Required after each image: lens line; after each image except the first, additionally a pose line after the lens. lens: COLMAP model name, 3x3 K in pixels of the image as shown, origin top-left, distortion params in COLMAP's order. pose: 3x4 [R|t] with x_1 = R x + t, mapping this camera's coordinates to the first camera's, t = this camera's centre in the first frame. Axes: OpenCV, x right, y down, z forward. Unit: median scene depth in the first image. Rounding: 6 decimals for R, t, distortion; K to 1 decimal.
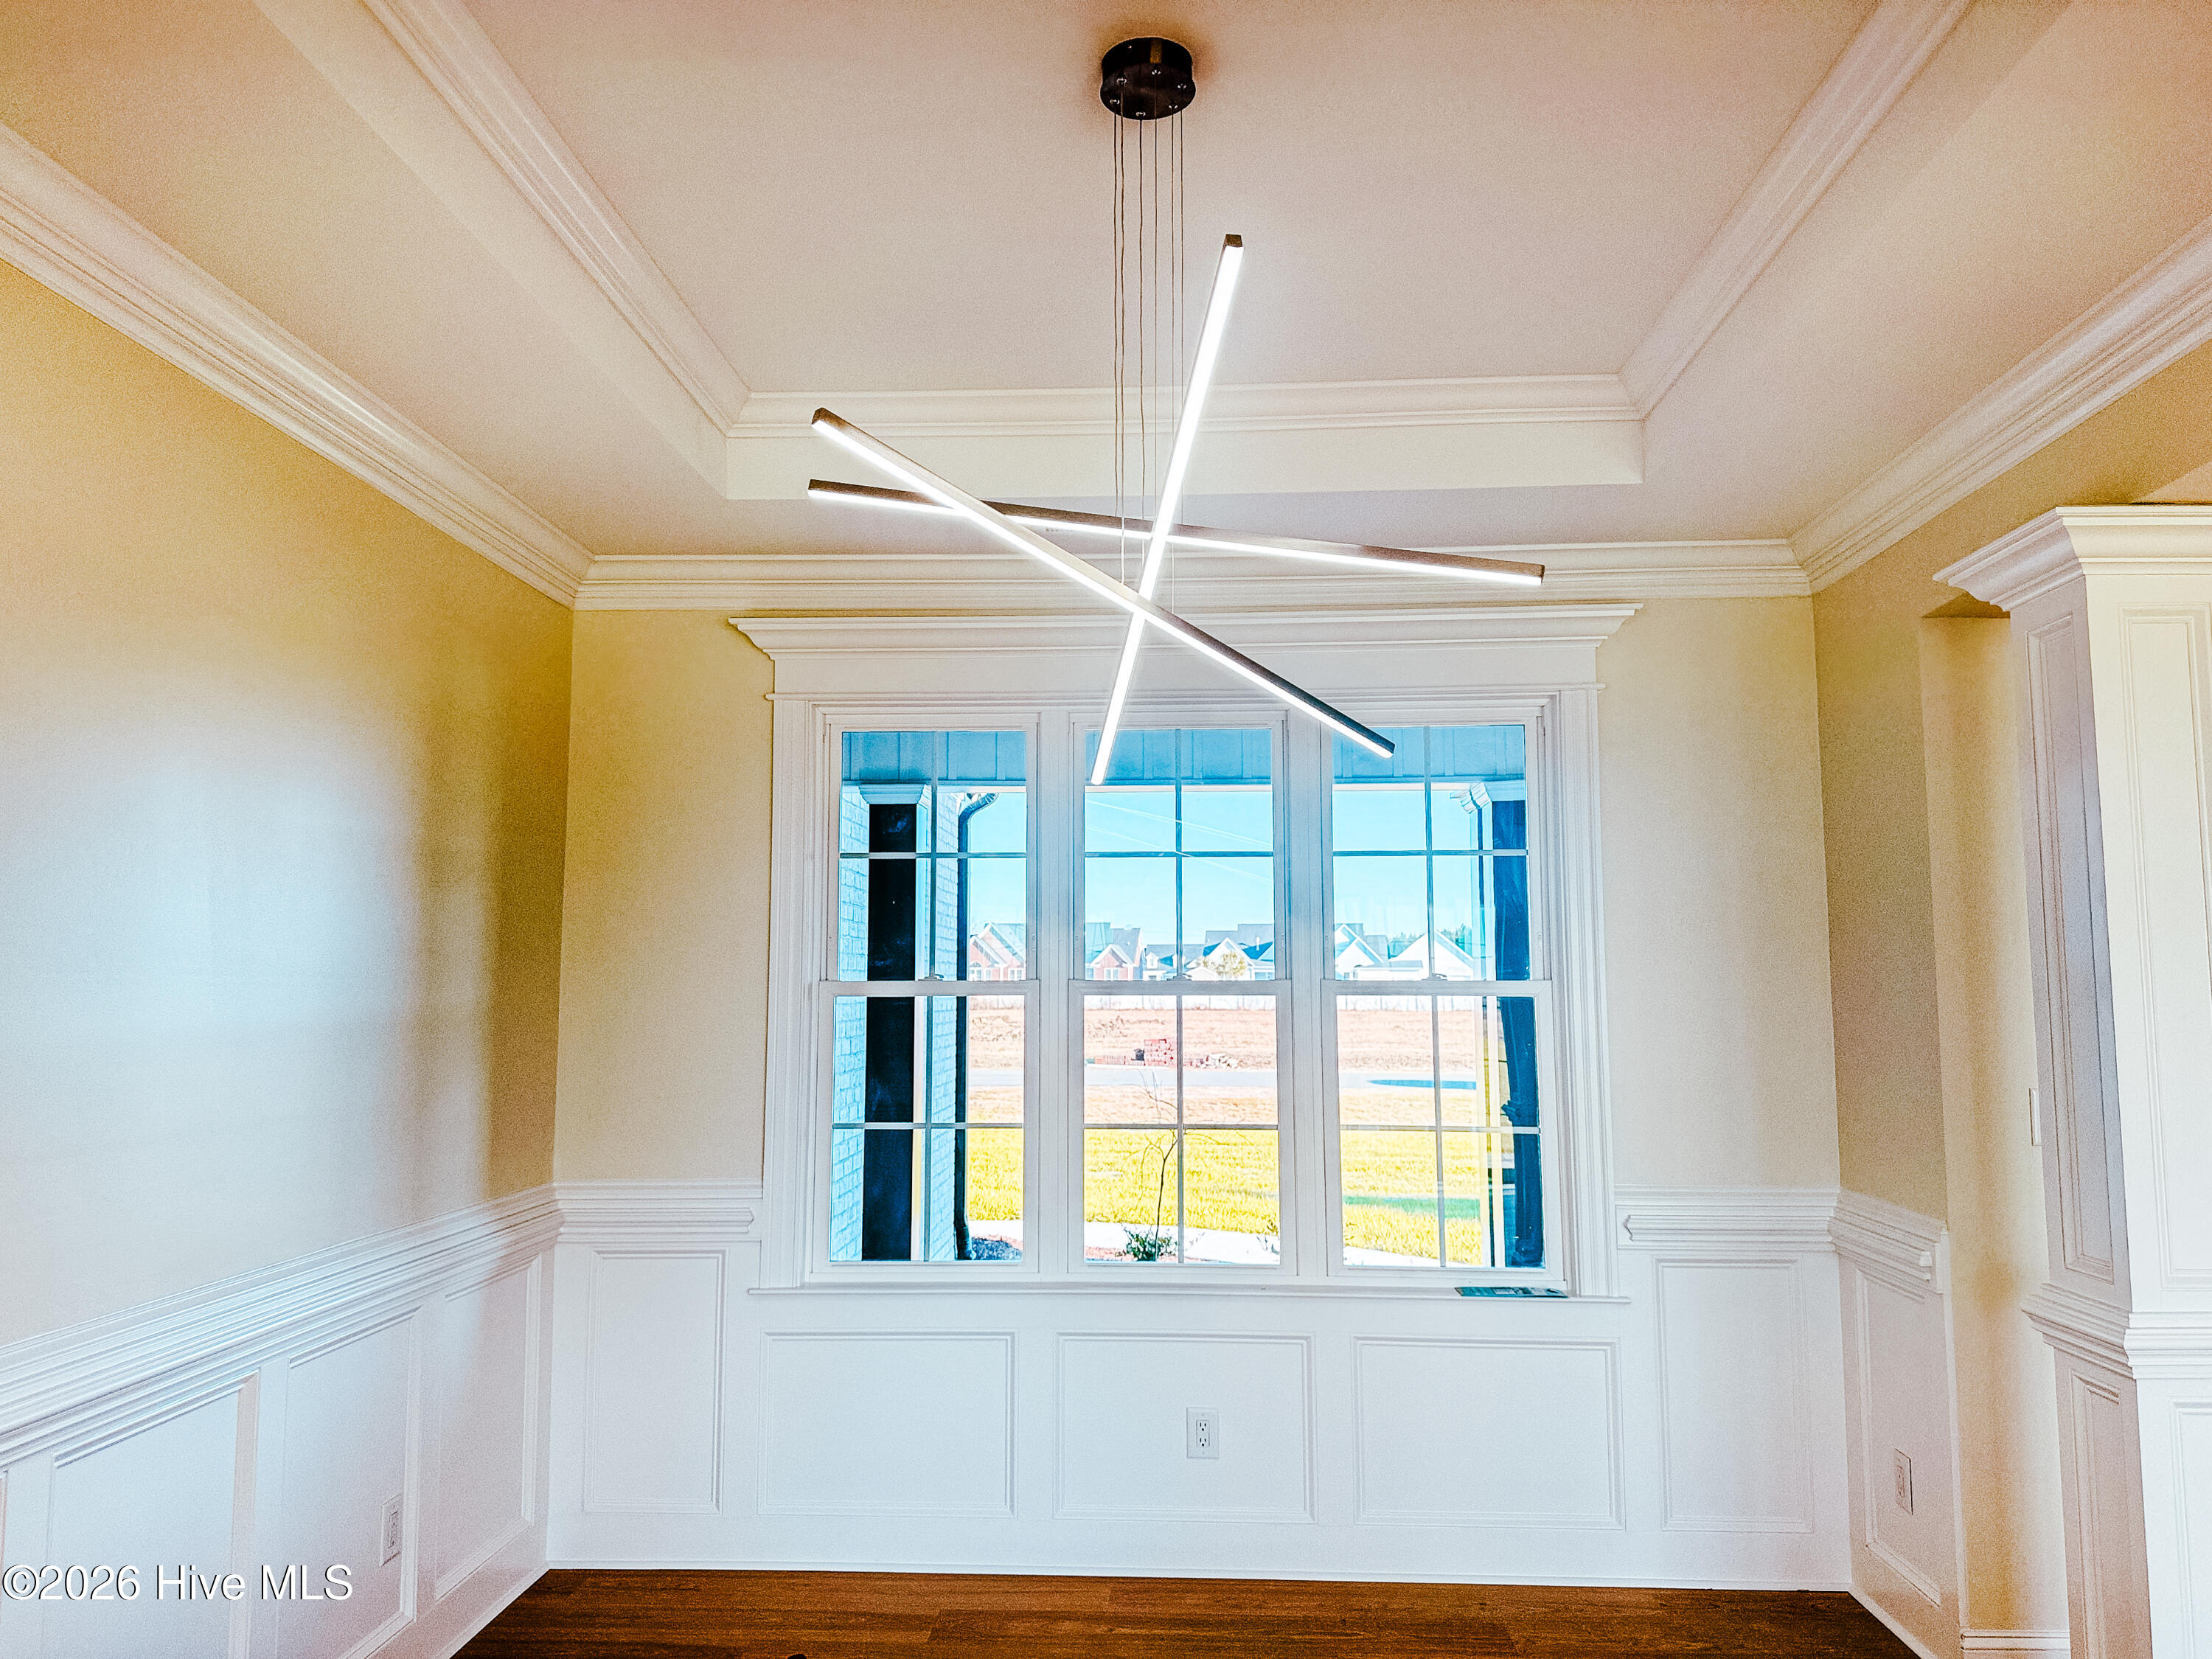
lens RADIAL K [[1565.0, 0, 1103.1], [0, 1565.0, 868.2], [0, 0, 1]] dist [0.112041, -0.207154]
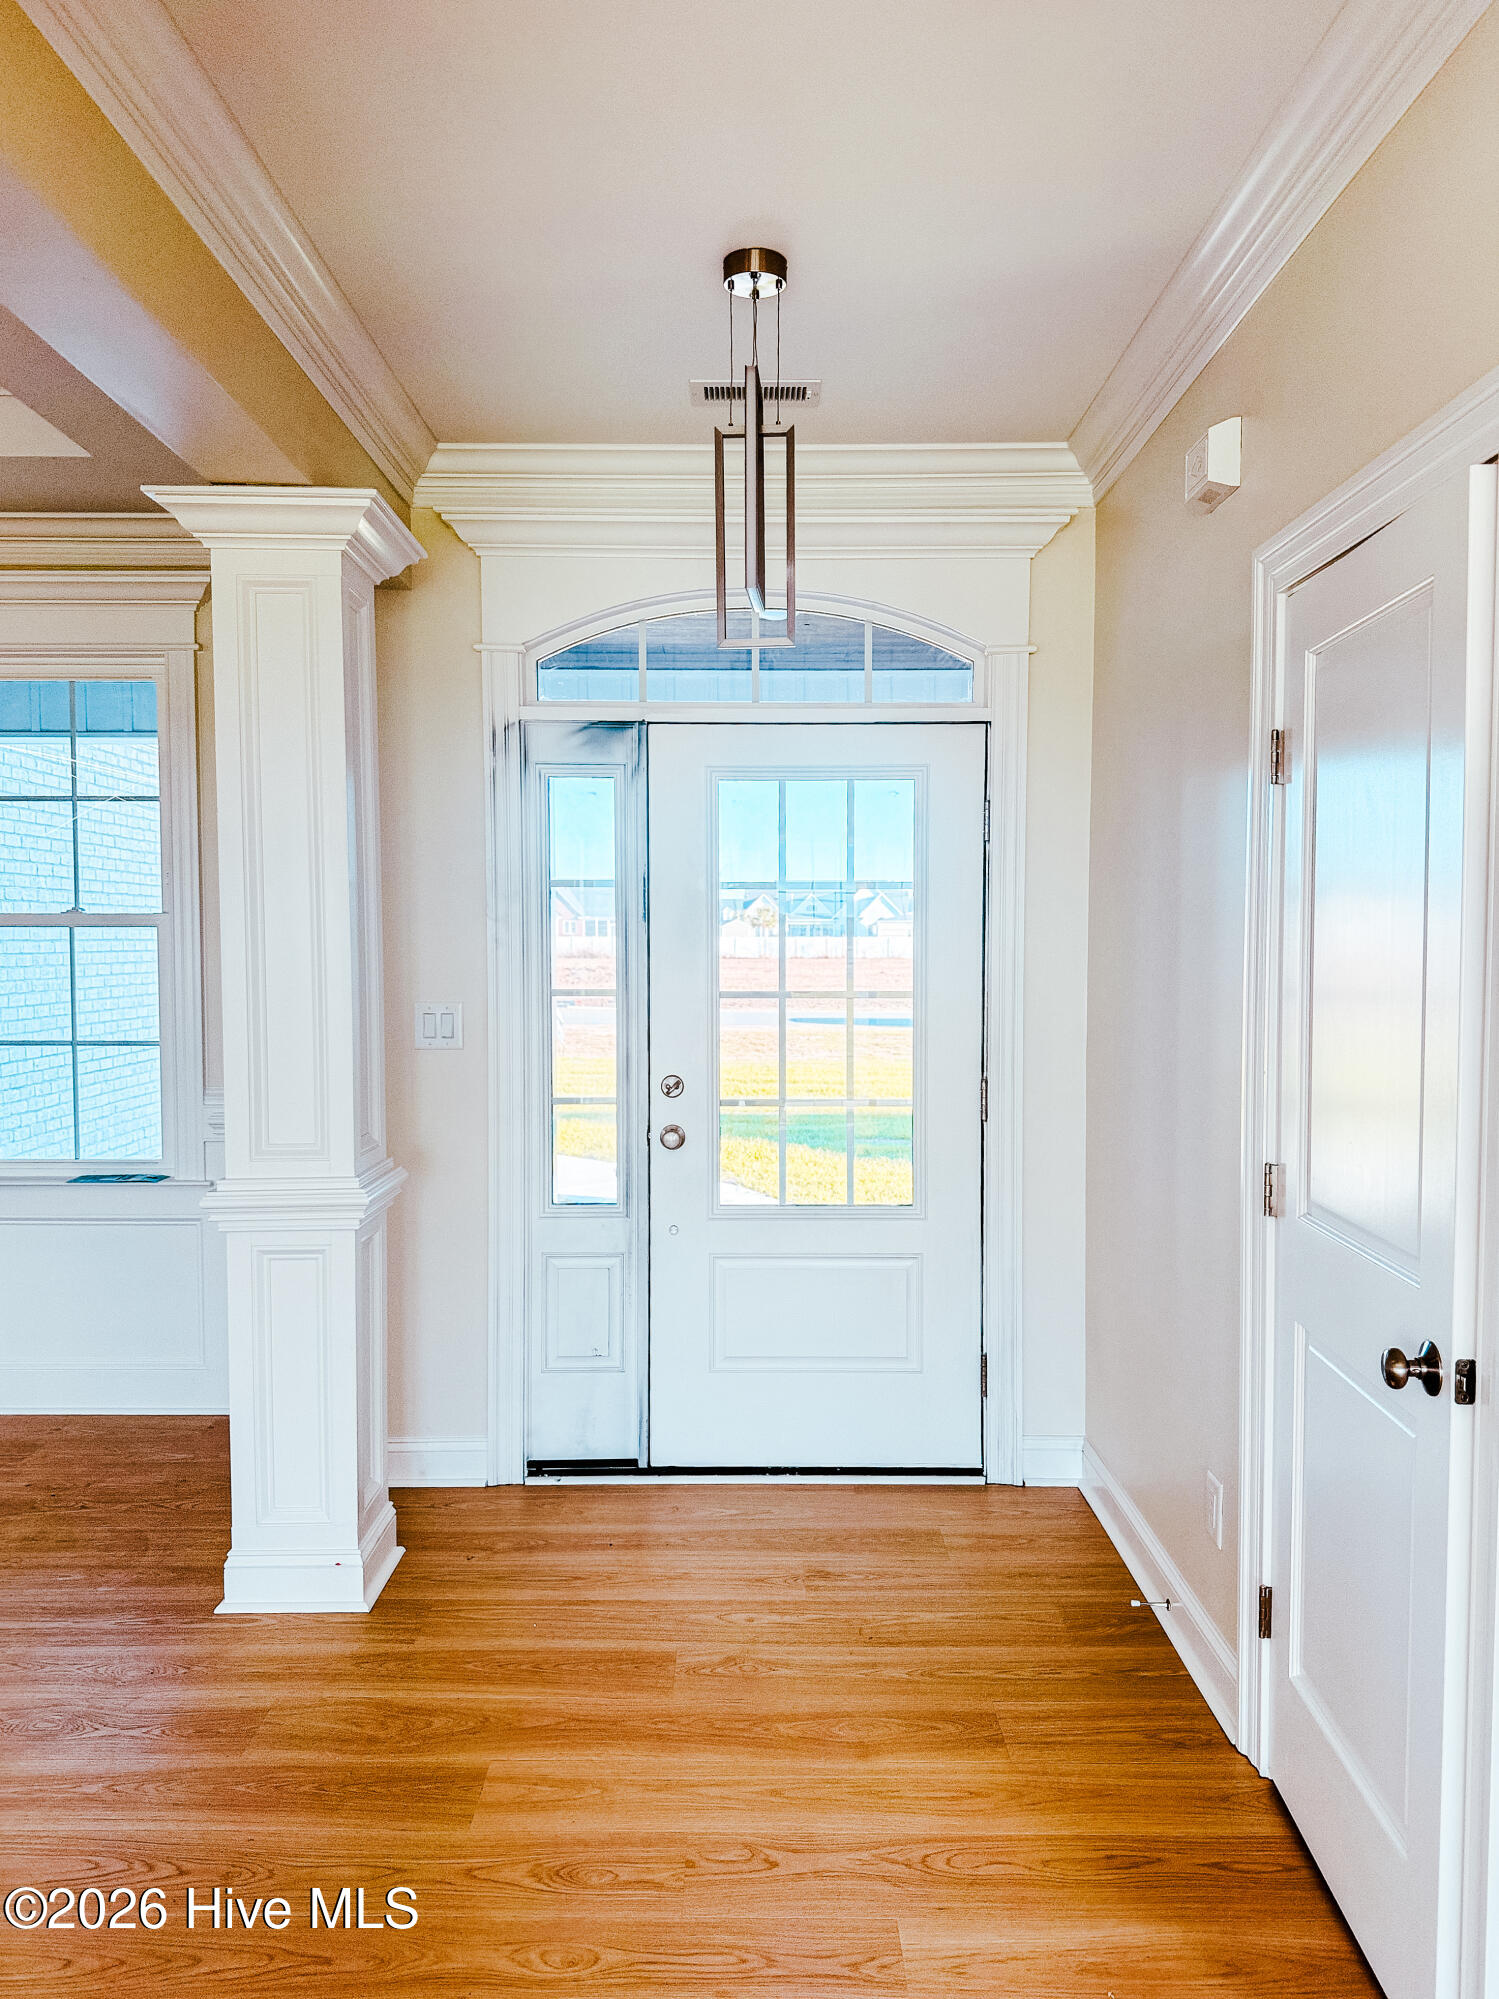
lens RADIAL K [[1433.4, 0, 750.4], [0, 1433.4, 1044.6], [0, 0, 1]] dist [0.040968, -0.001017]
pose [[0.998480, -0.001649, 0.055090, 0.472083], [-0.006598, 0.988787, 0.149186, 0.004656], [-0.054718, -0.149323, 0.987273, -0.048943]]
